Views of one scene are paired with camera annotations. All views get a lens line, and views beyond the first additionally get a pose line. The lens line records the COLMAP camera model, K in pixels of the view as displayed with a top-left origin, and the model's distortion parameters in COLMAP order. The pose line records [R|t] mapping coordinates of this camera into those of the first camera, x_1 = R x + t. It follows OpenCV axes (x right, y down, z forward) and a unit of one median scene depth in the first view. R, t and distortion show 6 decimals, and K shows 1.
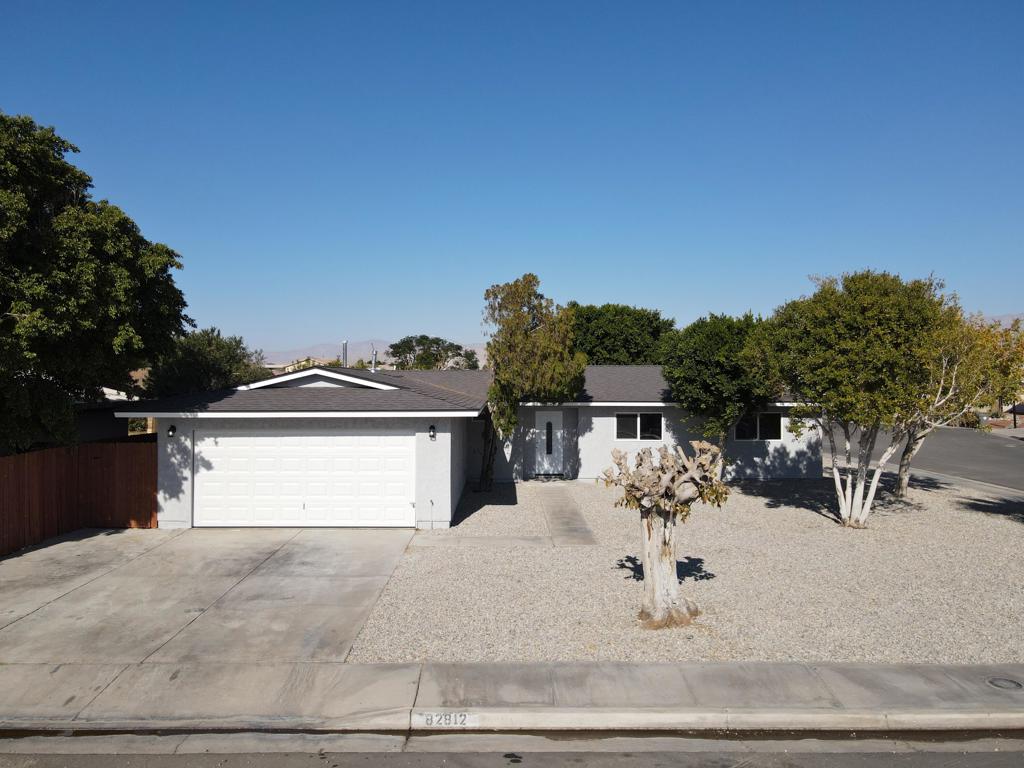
lens RADIAL K [[756.4, 0, 520.8], [0, 756.4, 391.0], [0, 0, 1]] dist [0.012228, 0.002382]
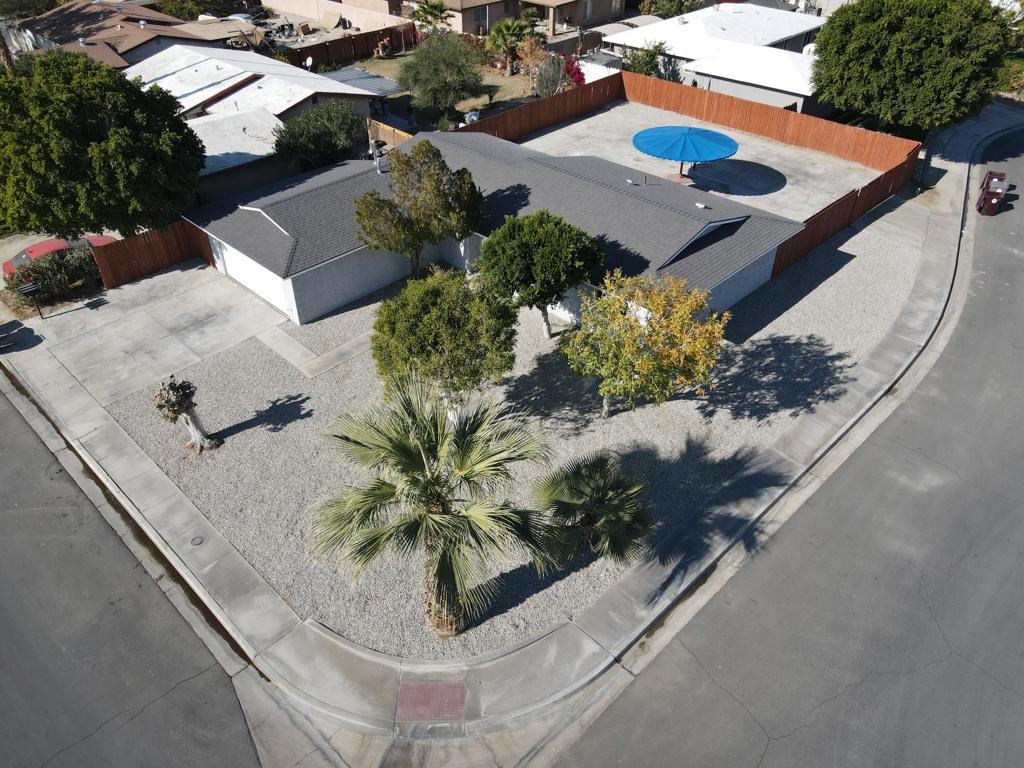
lens RADIAL K [[756.4, 0, 501.7], [0, 756.4, 382.7], [0, 0, 1]] dist [0.012228, 0.002382]
pose [[0.694961, 0.425244, -0.579825, 1.423279], [0.001156, 0.805717, 0.592299, -0.817866], [0.719047, -0.412295, 0.559451, 0.332373]]
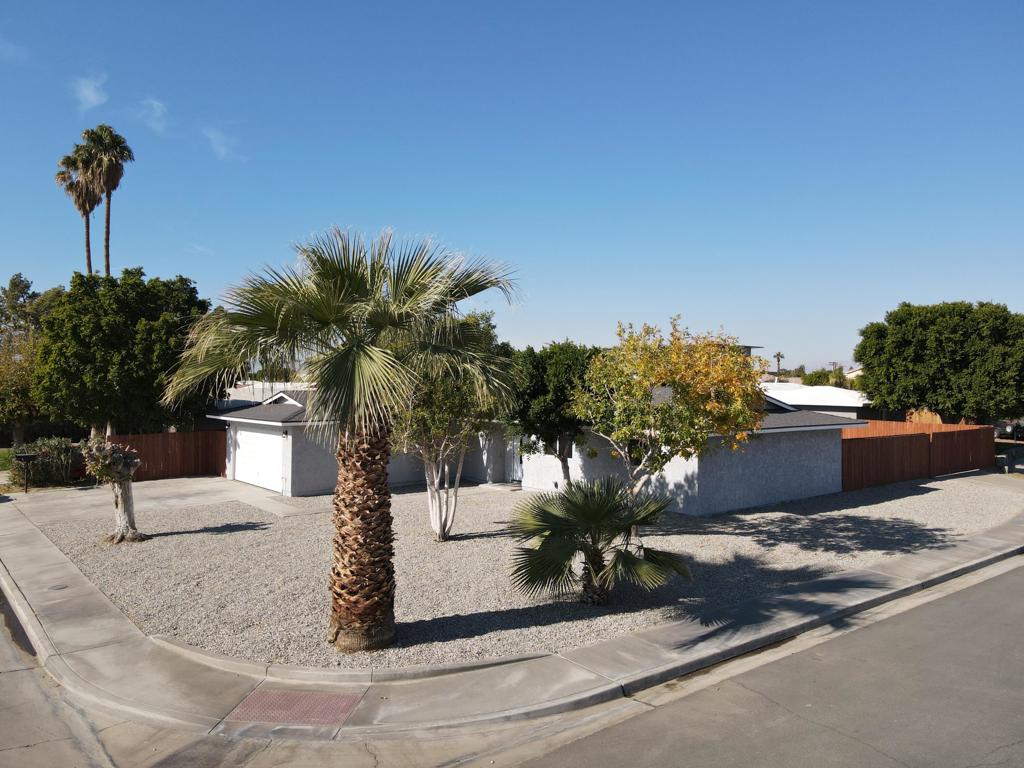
lens RADIAL K [[756.4, 0, 501.8], [0, 756.4, 376.4], [0, 0, 1]] dist [0.012228, 0.002382]
pose [[0.611773, -0.005345, -0.791016, 1.524747], [-0.013804, 0.999753, -0.017432, -0.048603], [0.790913, 0.021583, 0.611548, 0.426889]]
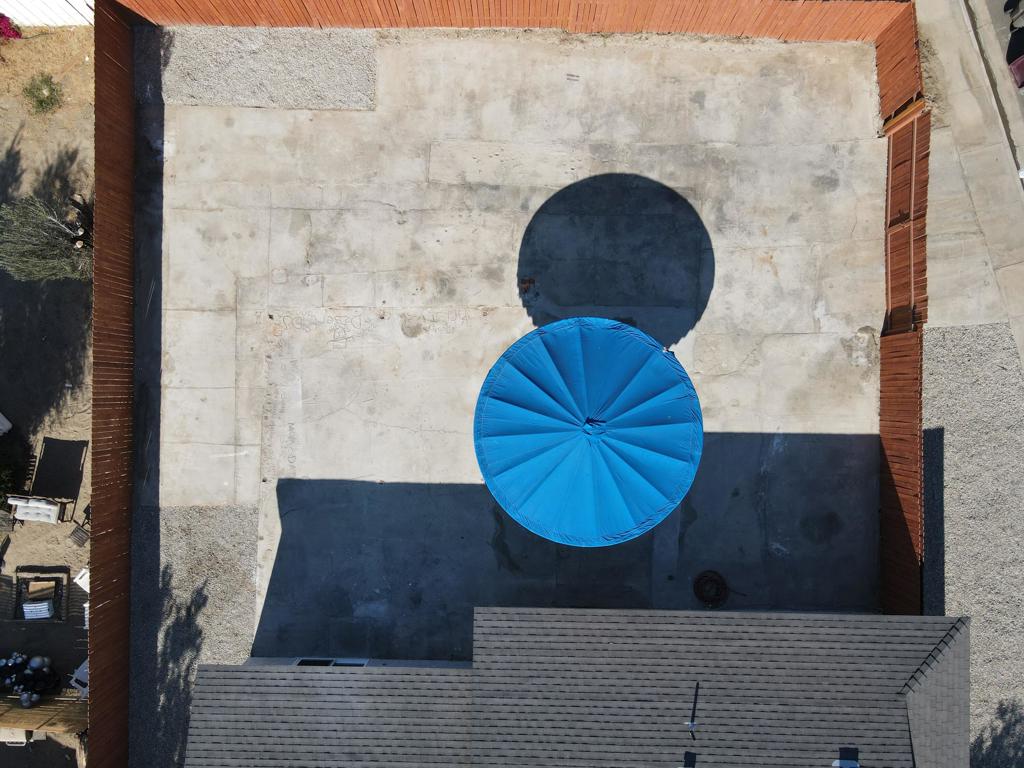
lens RADIAL K [[756.4, 0, 508.6], [0, 756.4, 389.6], [0, 0, 1]] dist [0.012228, 0.002382]
pose [[0.999238, 0.031167, -0.023507, 0.007697], [0.022326, 0.037731, 0.999038, -1.108834], [0.032024, -0.998802, 0.037007, 2.442976]]
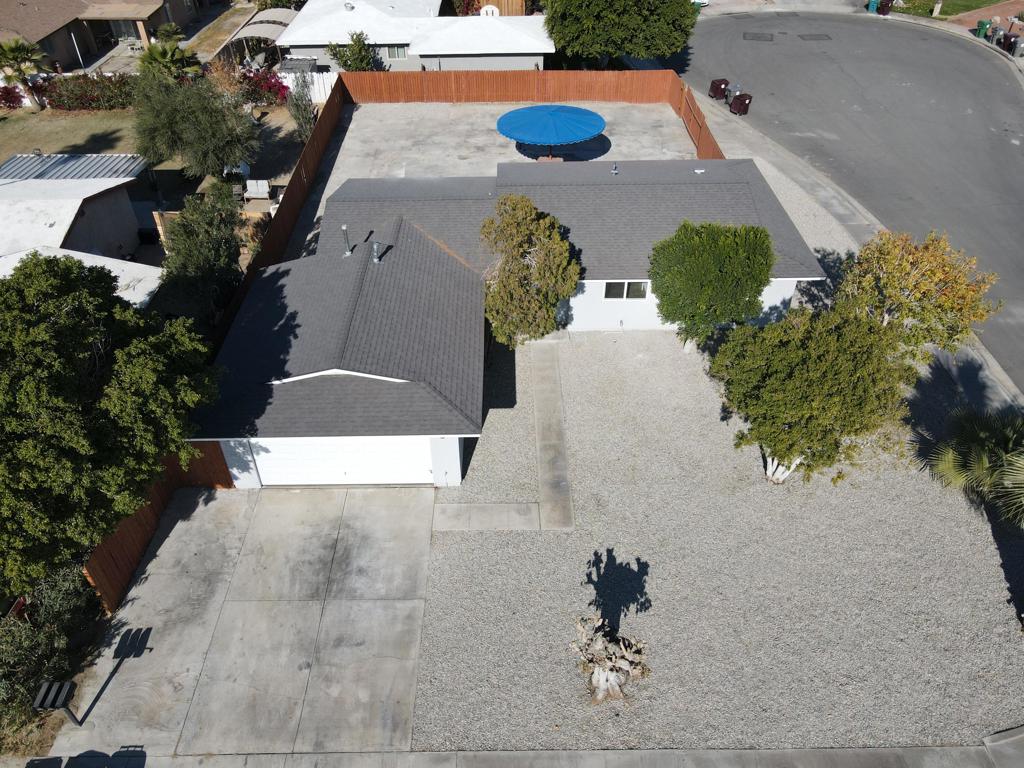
lens RADIAL K [[756.4, 0, 507.7], [0, 756.4, 376.9], [0, 0, 1]] dist [0.012228, 0.002382]
pose [[0.999718, -0.005016, -0.023206, 0.016937], [0.018297, 0.785633, 0.618422, -0.828052], [0.015129, -0.618672, 0.785503, 0.116701]]
